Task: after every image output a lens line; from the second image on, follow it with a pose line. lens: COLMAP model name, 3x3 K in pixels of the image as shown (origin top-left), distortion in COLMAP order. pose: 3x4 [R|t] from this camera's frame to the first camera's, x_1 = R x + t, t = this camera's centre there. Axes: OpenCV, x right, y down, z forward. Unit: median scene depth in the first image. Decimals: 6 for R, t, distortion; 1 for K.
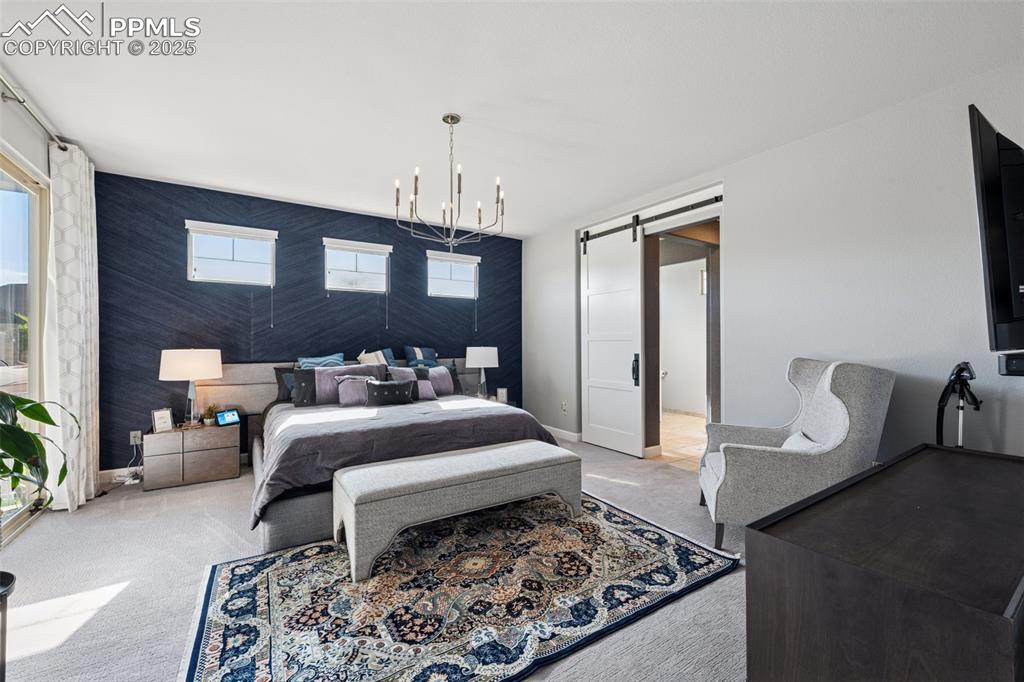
lens RADIAL K [[424.1, 0, 510.5], [0, 424.1, 340.5], [0, 0, 1]] dist [0.000937, 0.000004]
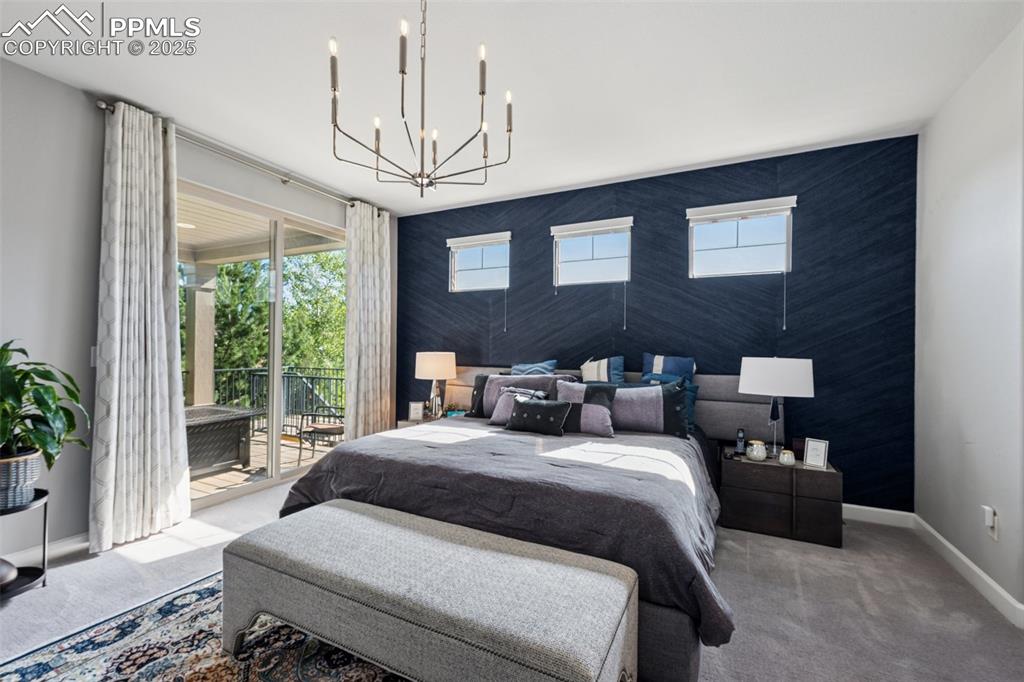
lens RADIAL K [[424.1, 0, 513.3], [0, 424.1, 346.9], [0, 0, 1]] dist [0.000937, 0.000004]
pose [[0.511115, 0.004678, -0.859499, 0.285933], [-0.006636, 0.999977, 0.001496, 0.003173], [0.859487, 0.004939, 0.511135, 0.520366]]
